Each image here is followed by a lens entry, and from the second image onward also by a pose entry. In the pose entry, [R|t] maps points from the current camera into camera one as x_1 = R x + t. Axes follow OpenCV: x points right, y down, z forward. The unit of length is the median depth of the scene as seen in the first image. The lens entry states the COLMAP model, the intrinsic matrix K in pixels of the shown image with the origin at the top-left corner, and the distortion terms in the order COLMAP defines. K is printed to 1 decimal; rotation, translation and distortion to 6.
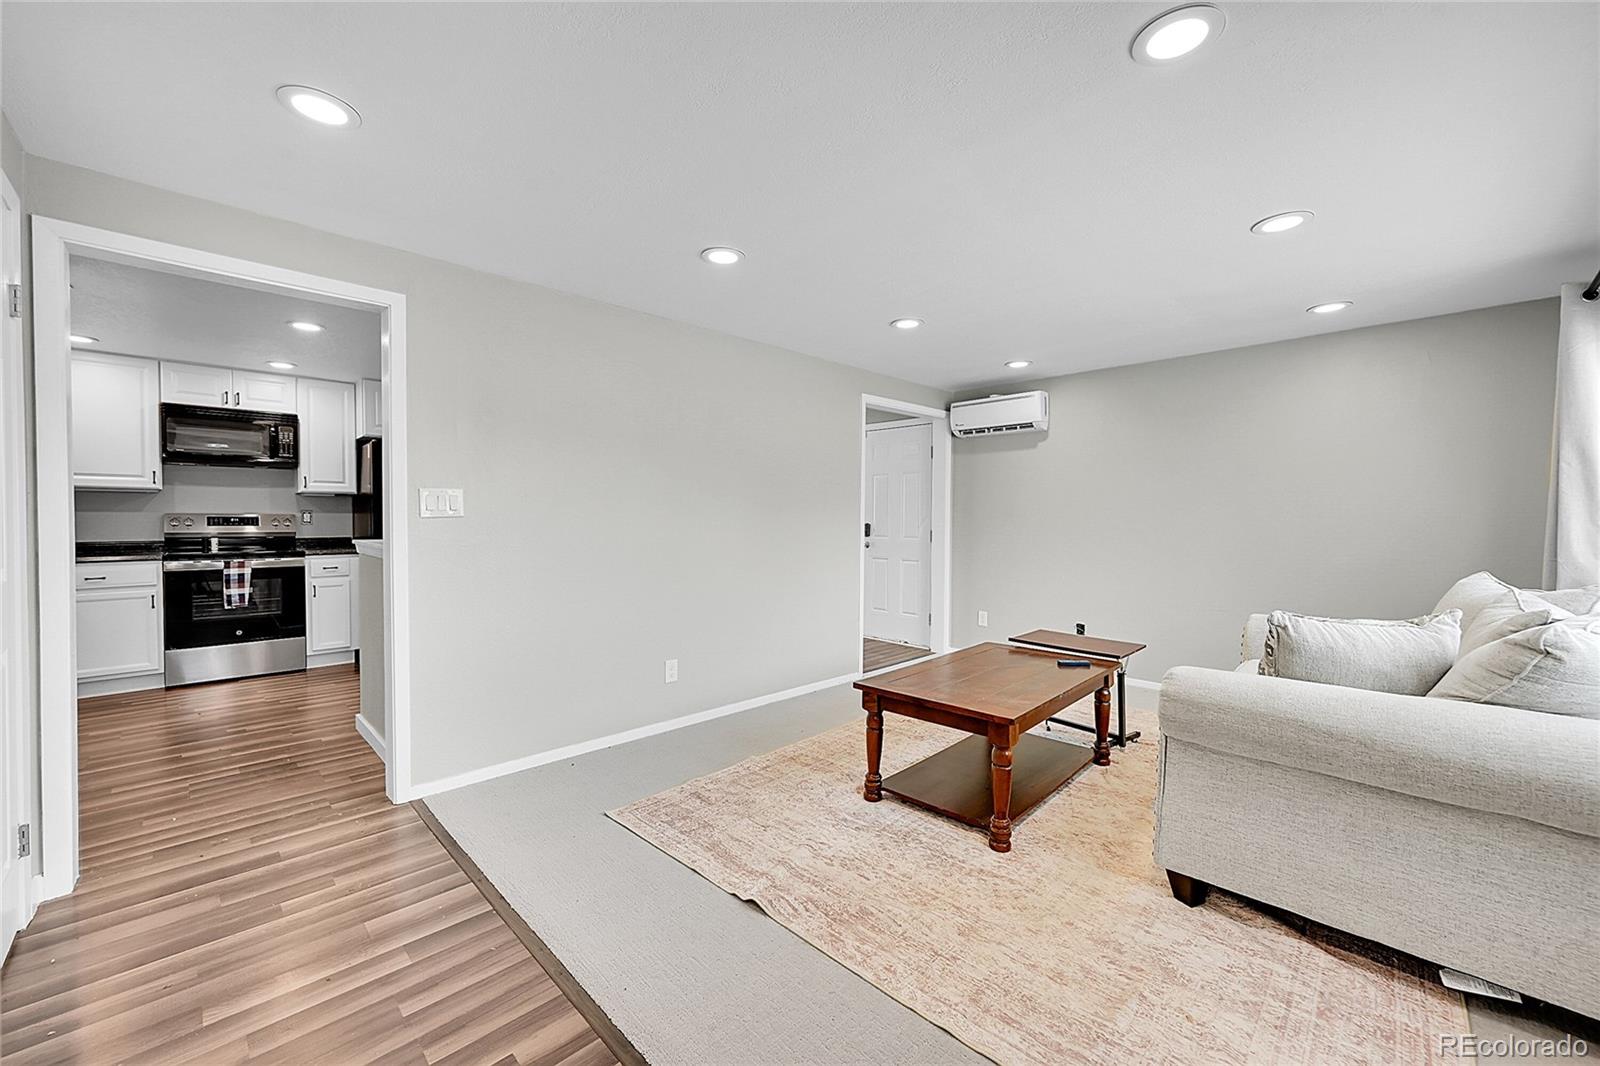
lens RADIAL K [[629.3, 0, 799.6], [0, 629.3, 528.8], [0, 0, 1]] dist [-0.001257, -0.000312]
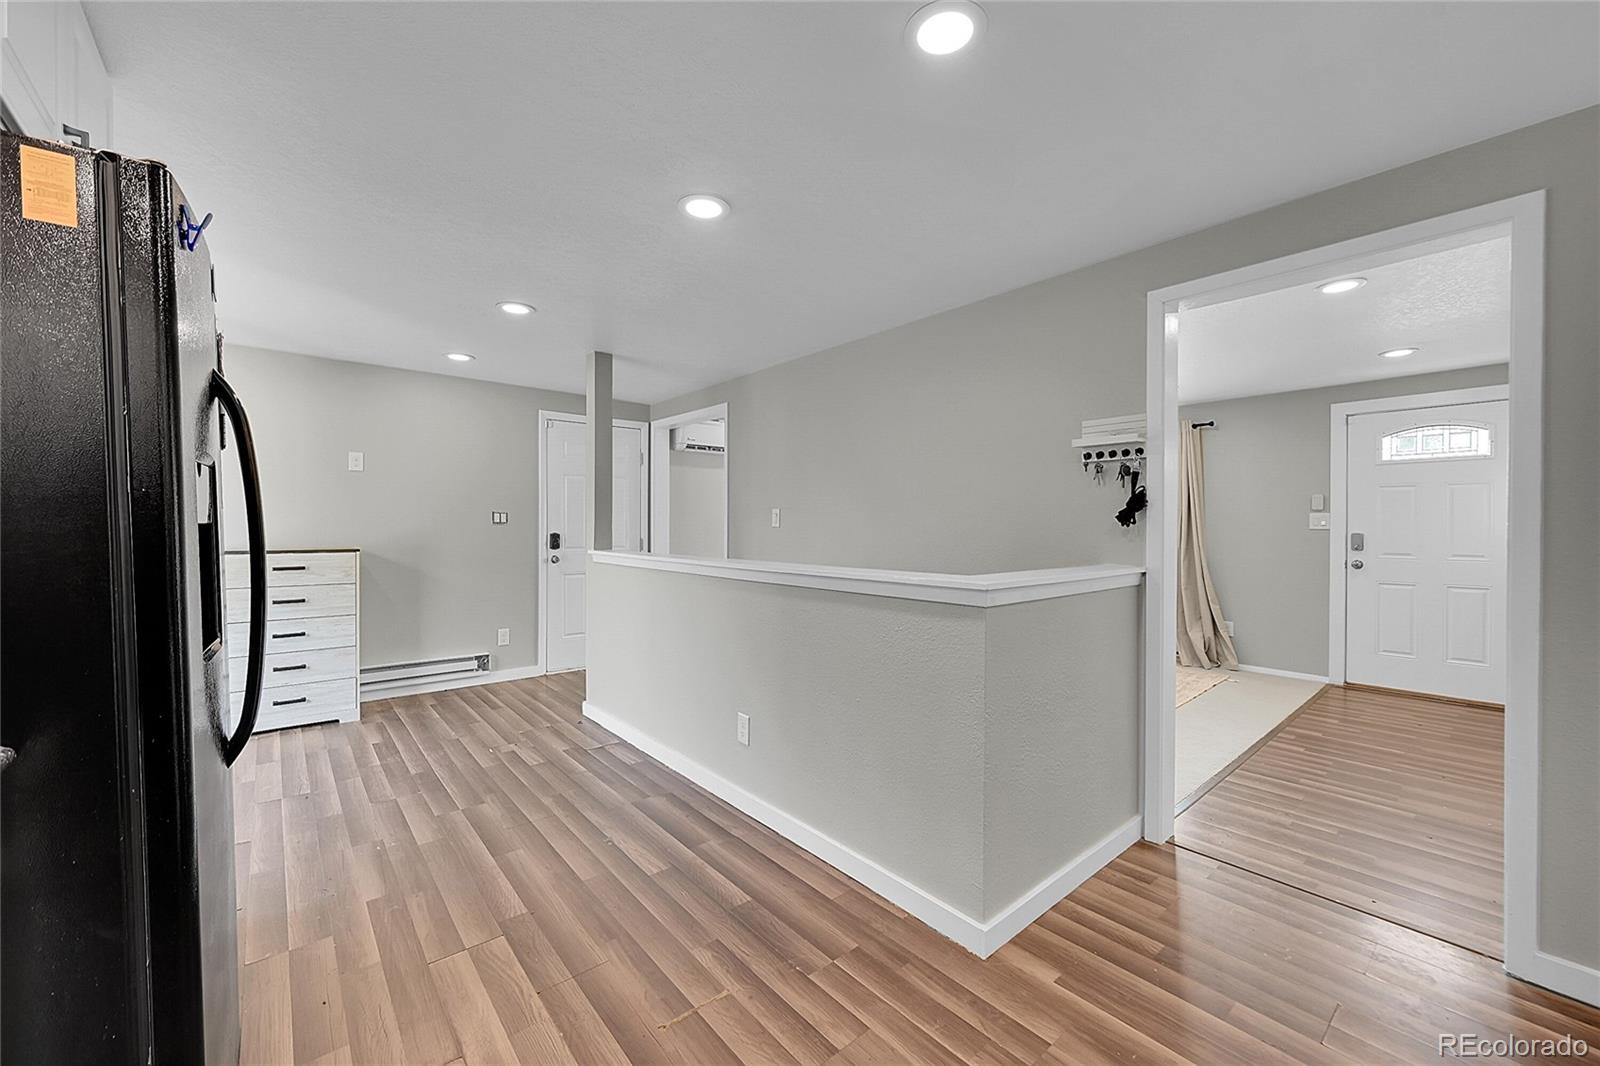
lens RADIAL K [[629.3, 0, 799.6], [0, 629.3, 528.8], [0, 0, 1]] dist [-0.001257, -0.000312]
pose [[0.073569, -0.011923, 0.997219, -1.924900], [0.016581, 0.999805, 0.010730, -0.049239], [-0.997152, 0.015745, 0.073752, 1.757418]]
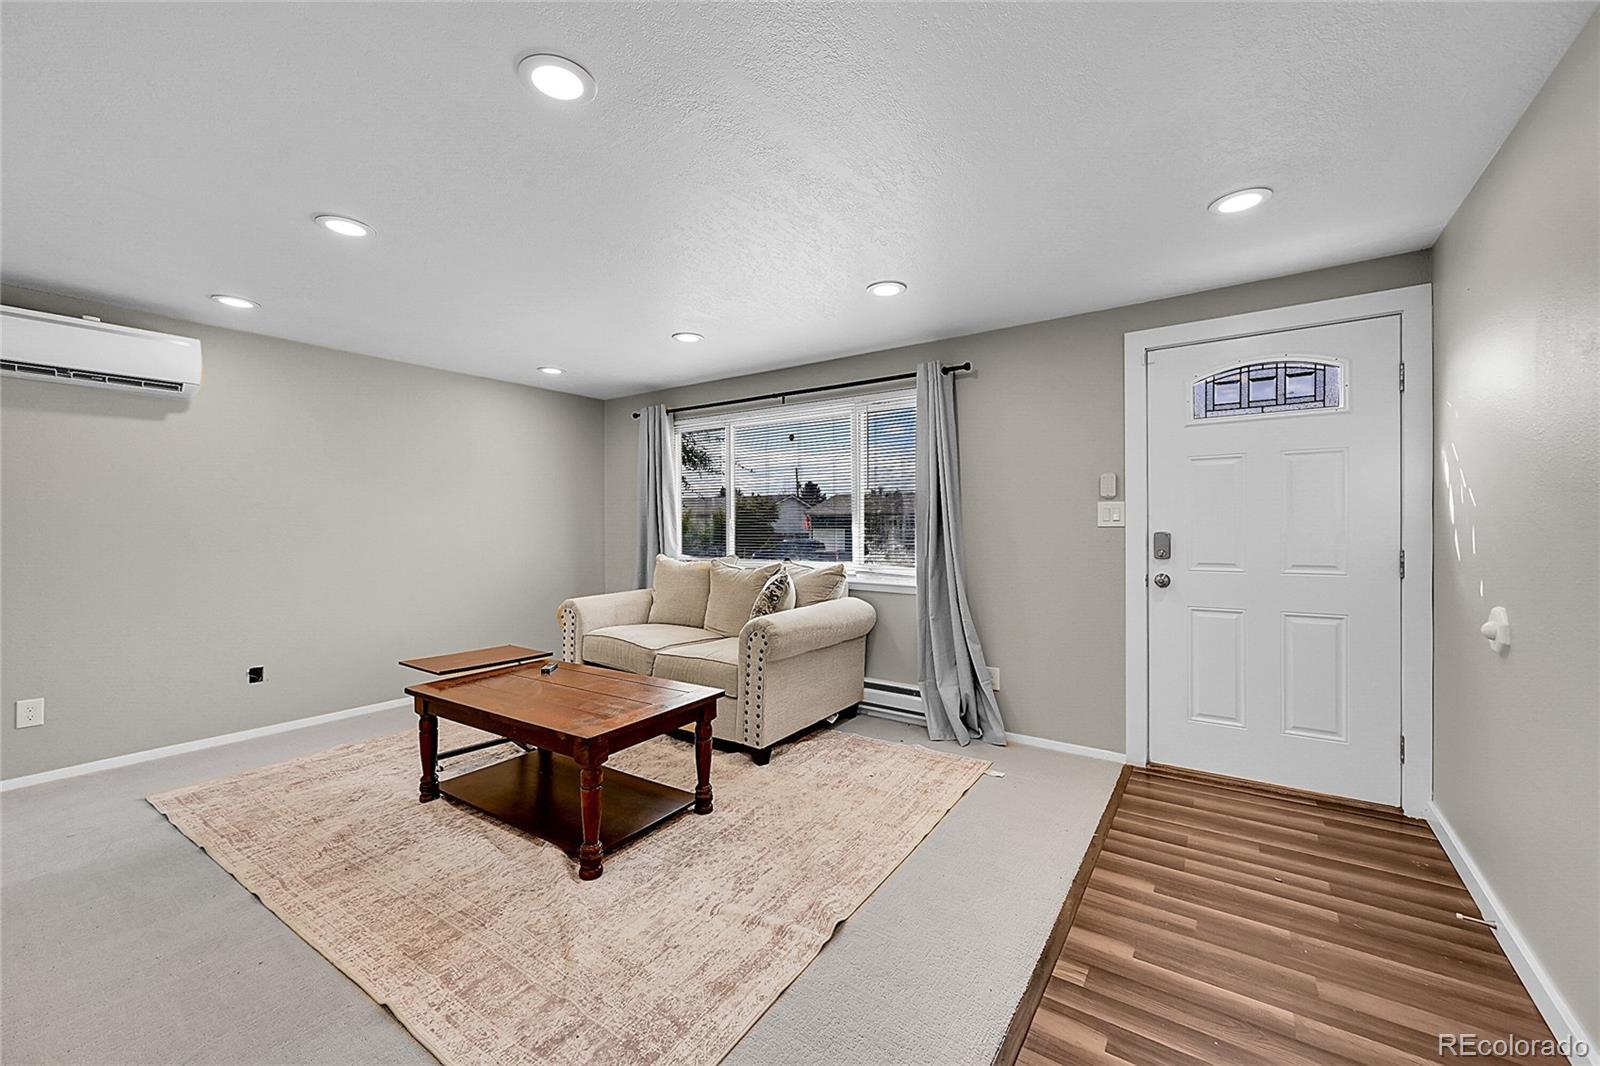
lens RADIAL K [[629.3, 0, 799.6], [0, 629.3, 528.8], [0, 0, 1]] dist [-0.001257, -0.000312]
pose [[-0.180167, -0.008546, 0.983599, -0.871597], [0.021802, 0.999682, 0.012679, -0.022026], [-0.983394, 0.023728, -0.179923, 1.056579]]
